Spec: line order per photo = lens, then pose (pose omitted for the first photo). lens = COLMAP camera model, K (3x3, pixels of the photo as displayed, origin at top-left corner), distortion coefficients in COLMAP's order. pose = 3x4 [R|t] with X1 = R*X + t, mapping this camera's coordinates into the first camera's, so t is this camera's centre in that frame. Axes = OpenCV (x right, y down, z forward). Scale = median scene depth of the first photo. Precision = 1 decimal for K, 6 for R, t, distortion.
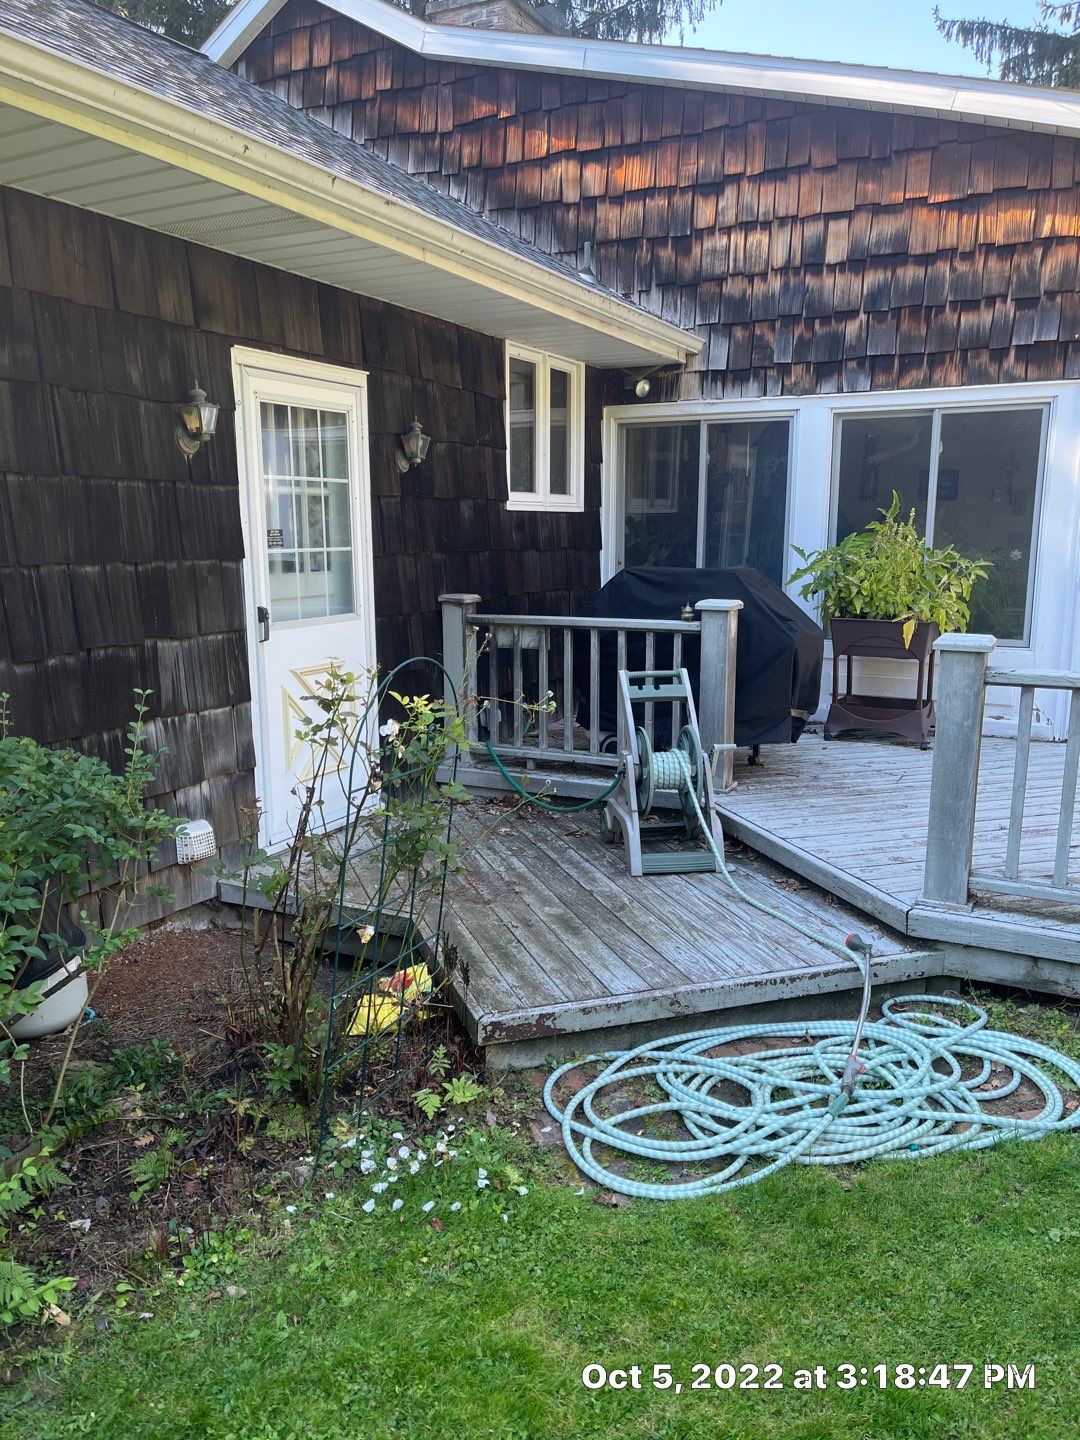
lens RADIAL K [[1086.0, 0, 537.7], [0, 1086.0, 745.8], [0, 0, 1]] dist [0.070217, -0.092252]
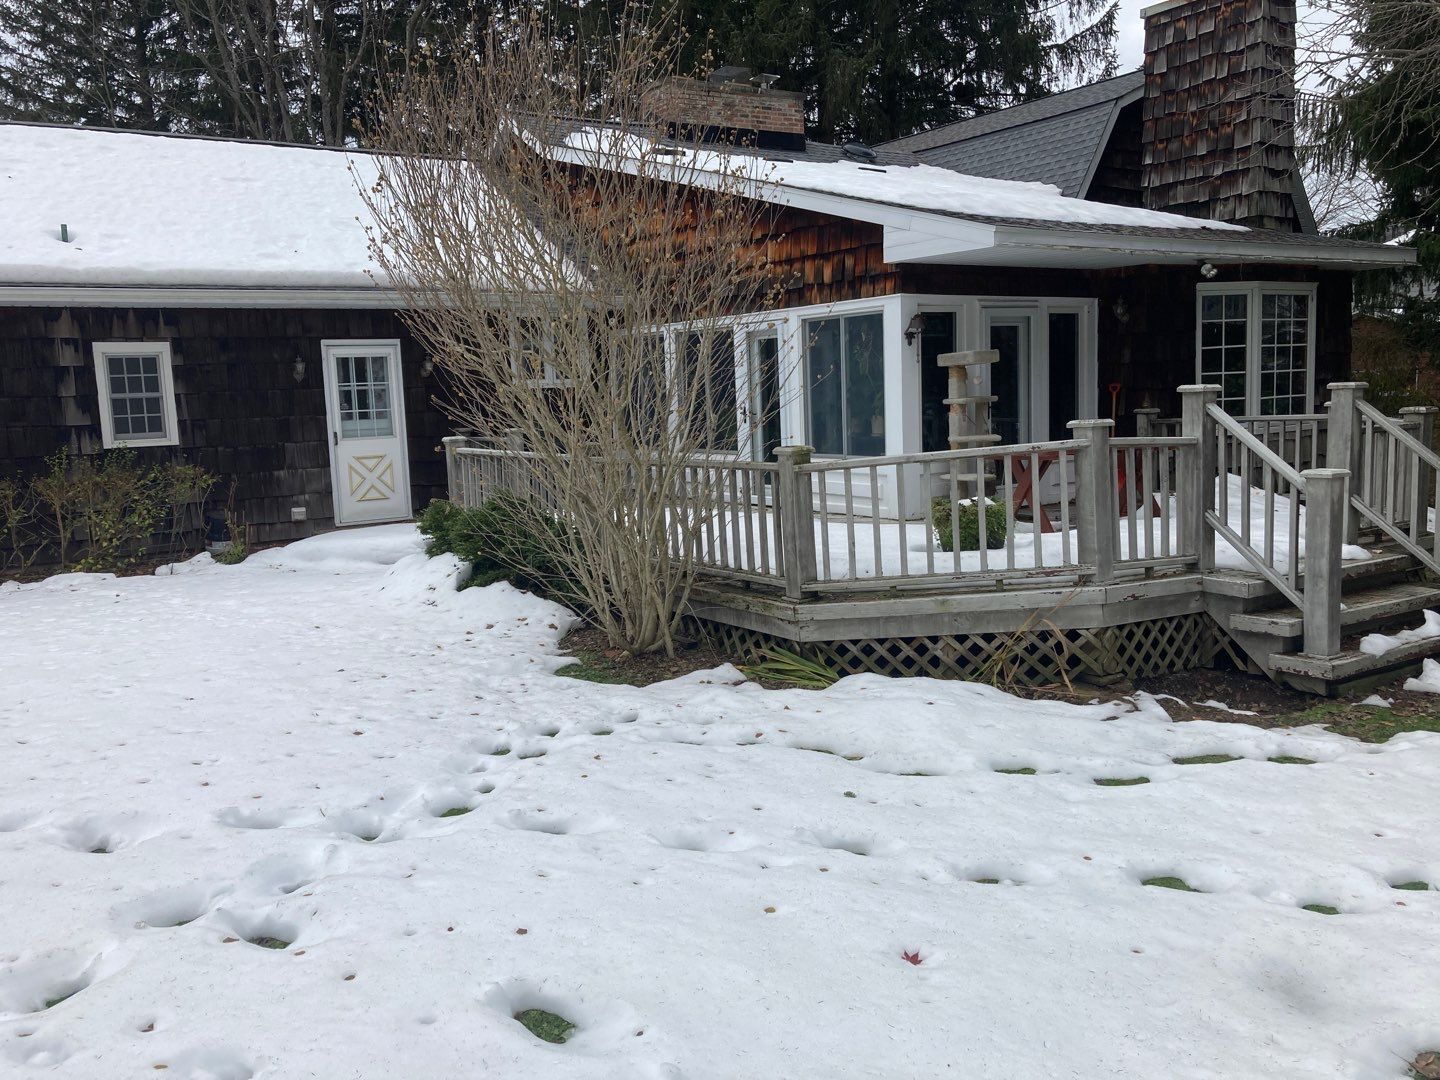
lens RADIAL K [[1189.9, 0, 720.0], [0, 1189.9, 540.0], [0, 0, 1]] dist [0.011009, 0.000372]
pose [[0.874014, 0.030232, -0.484959, 1.375611], [-0.060687, 0.997039, -0.047219, 0.147217], [0.482096, 0.070701, 0.873261, -0.739141]]
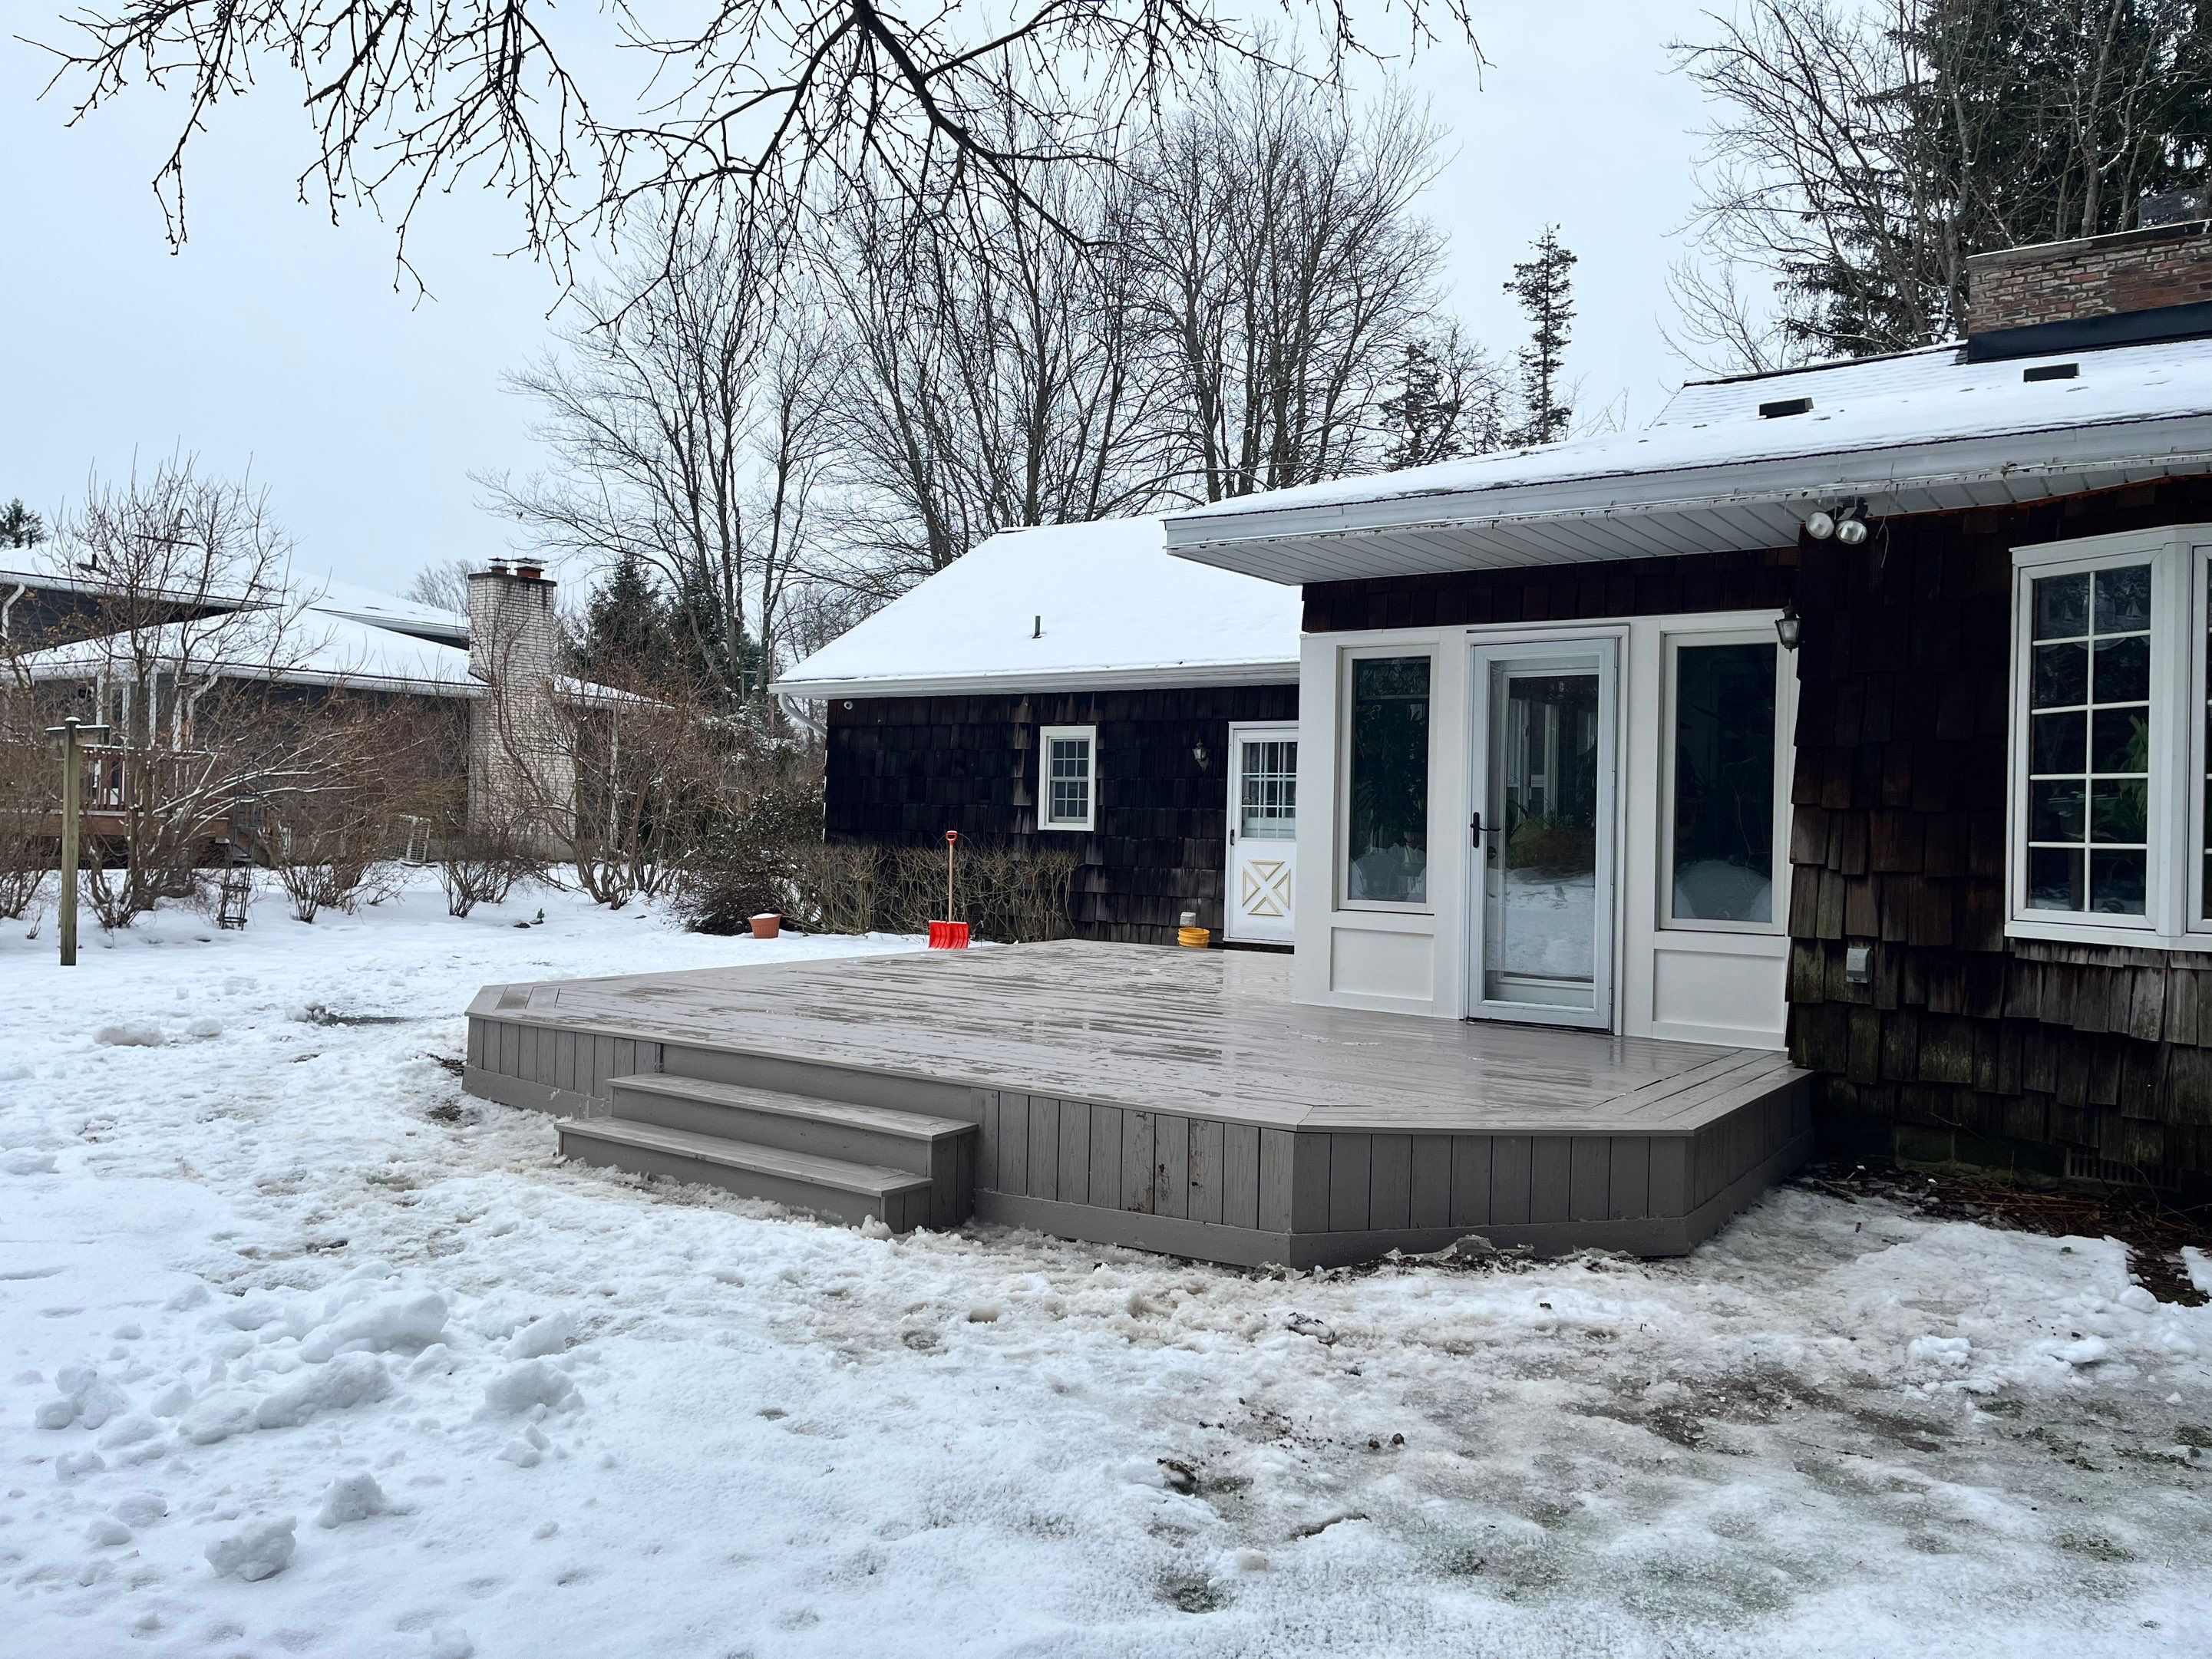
lens RADIAL K [[1658.4, 0, 1106.0], [0, 1658.4, 829.5], [0, 0, 1]] dist [0.077366, -0.071808]
pose [[-0.134012, 0.001337, -0.990979, 2.204374], [-0.217599, 0.975554, 0.030742, -0.123684], [0.966795, 0.219755, -0.130445, 0.828217]]
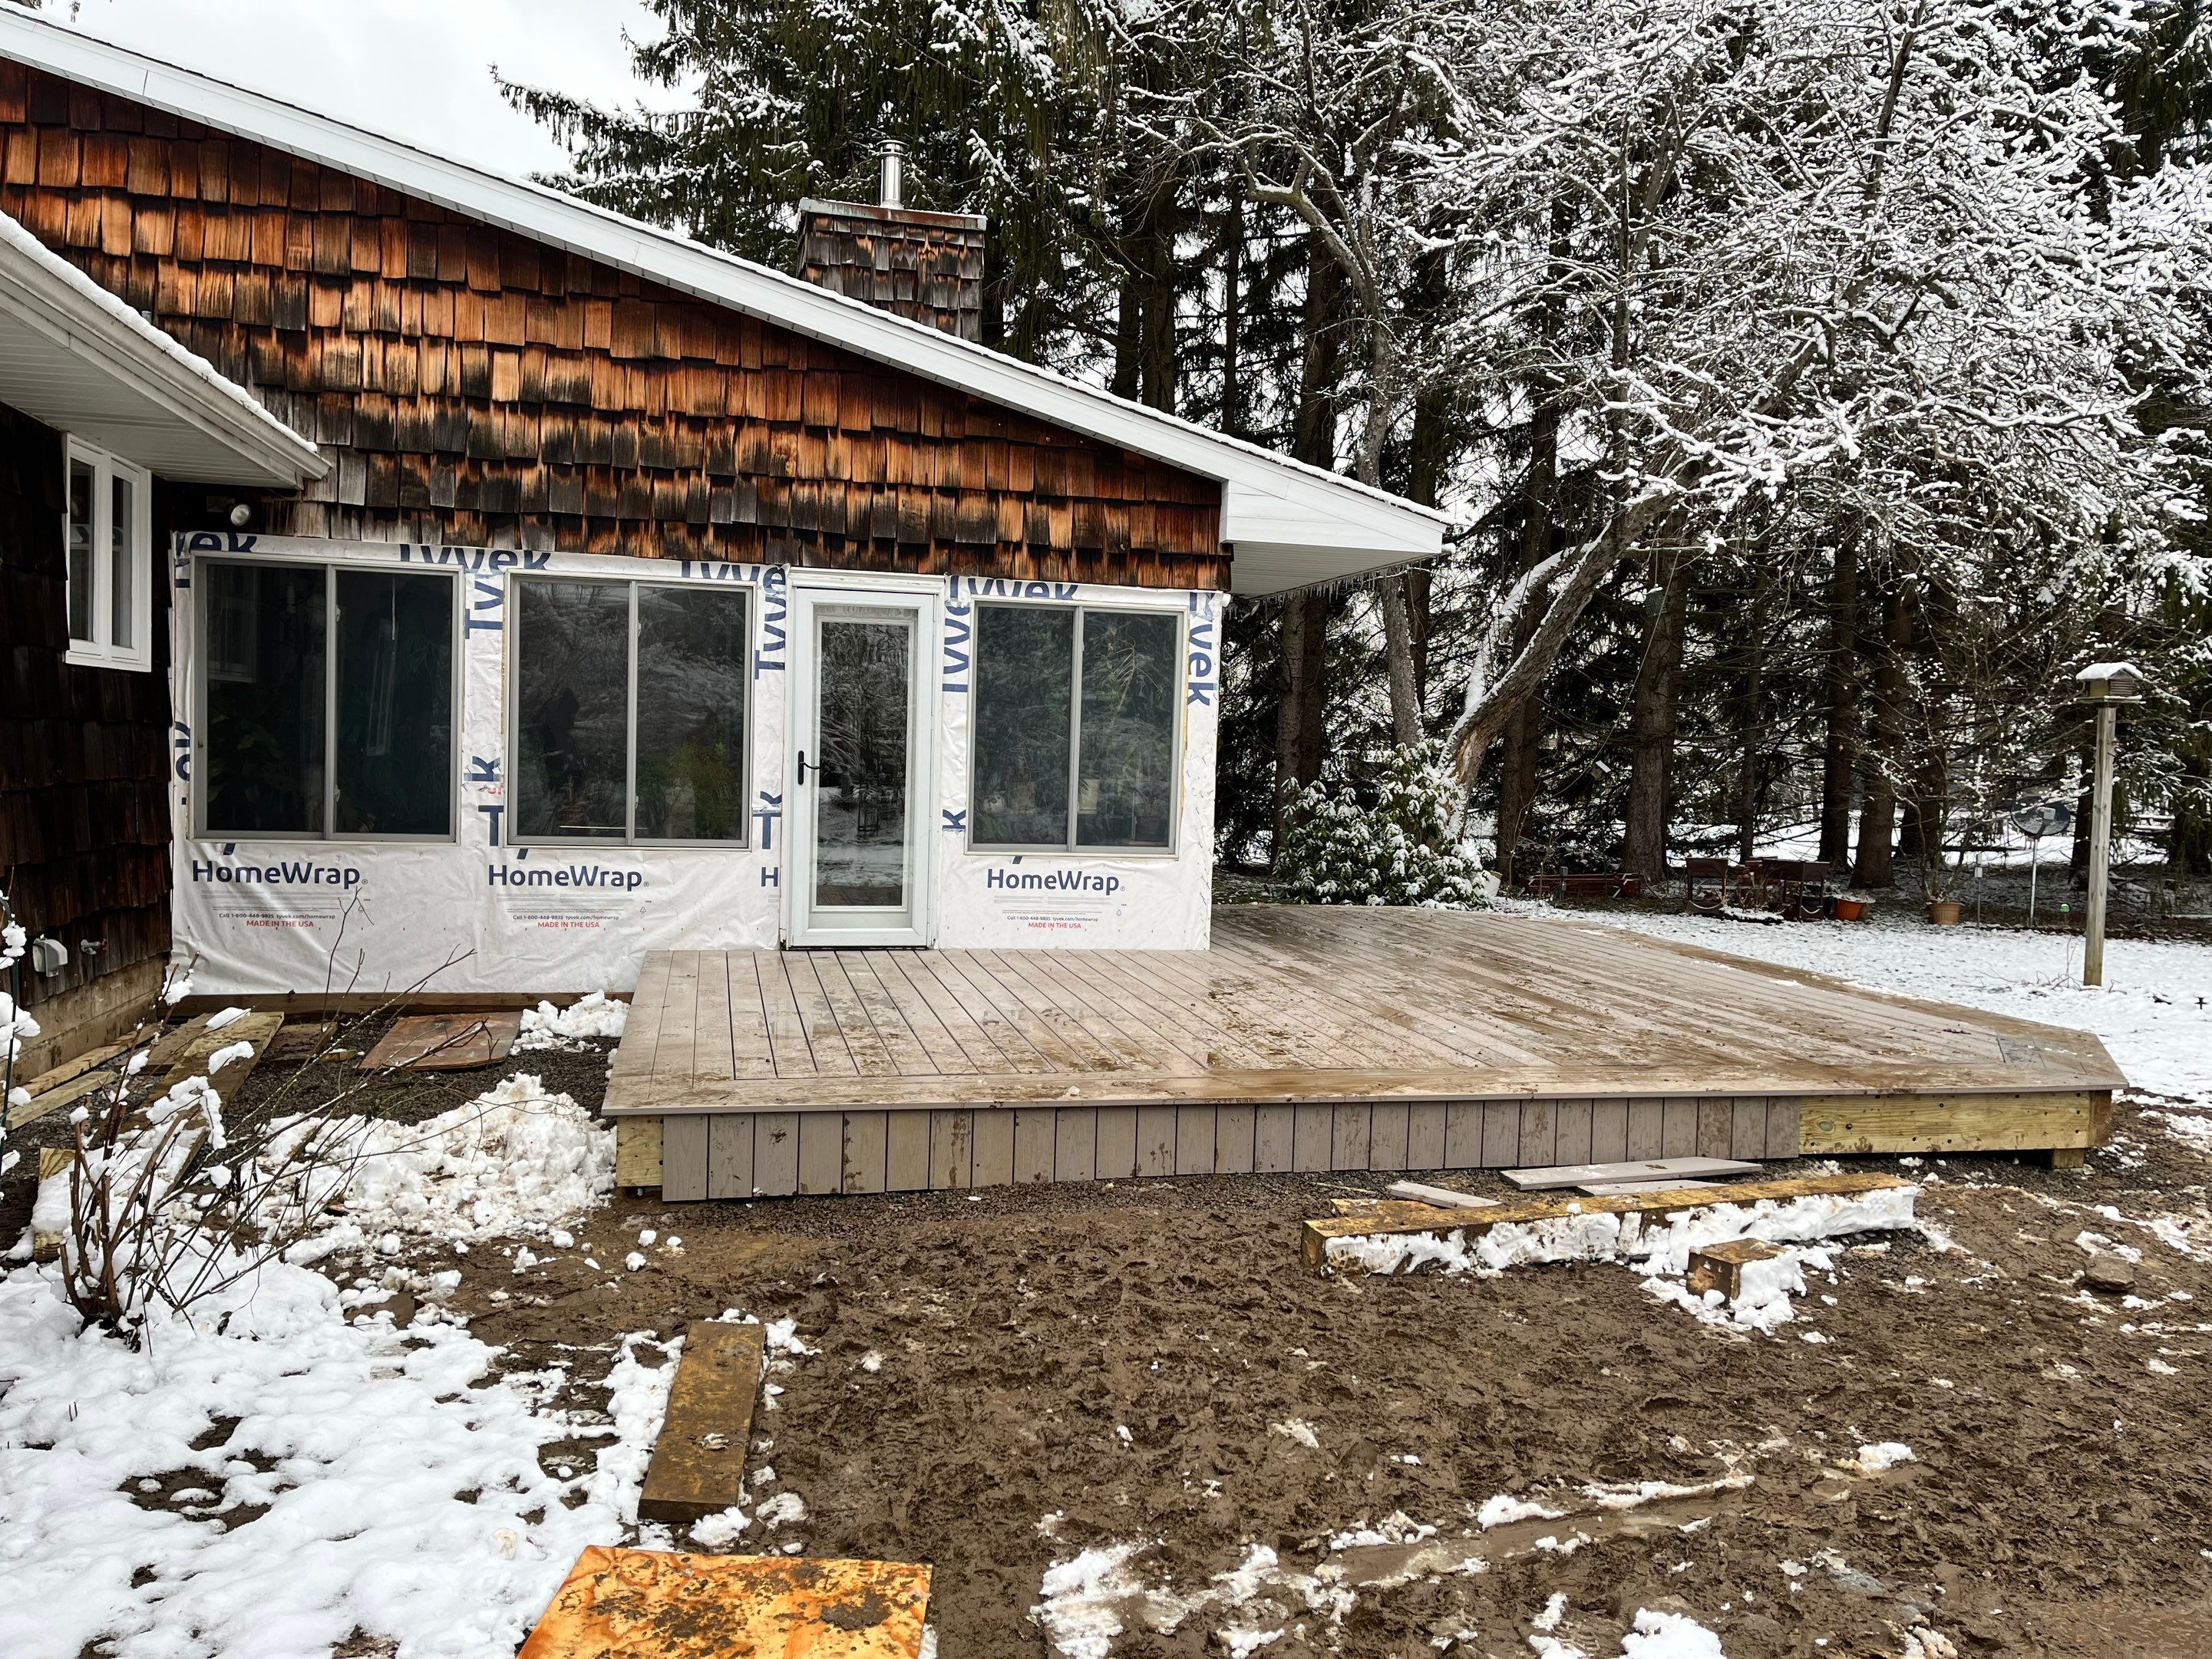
lens RADIAL K [[1617.5, 0, 1106.0], [0, 1617.5, 829.5], [0, 0, 1]] dist [0.004295, -0.003065]
pose [[0.753525, -0.010126, 0.657341, -0.200690], [0.098142, 0.990410, -0.097245, 0.051963], [-0.650052, 0.137790, 0.747292, -0.181469]]
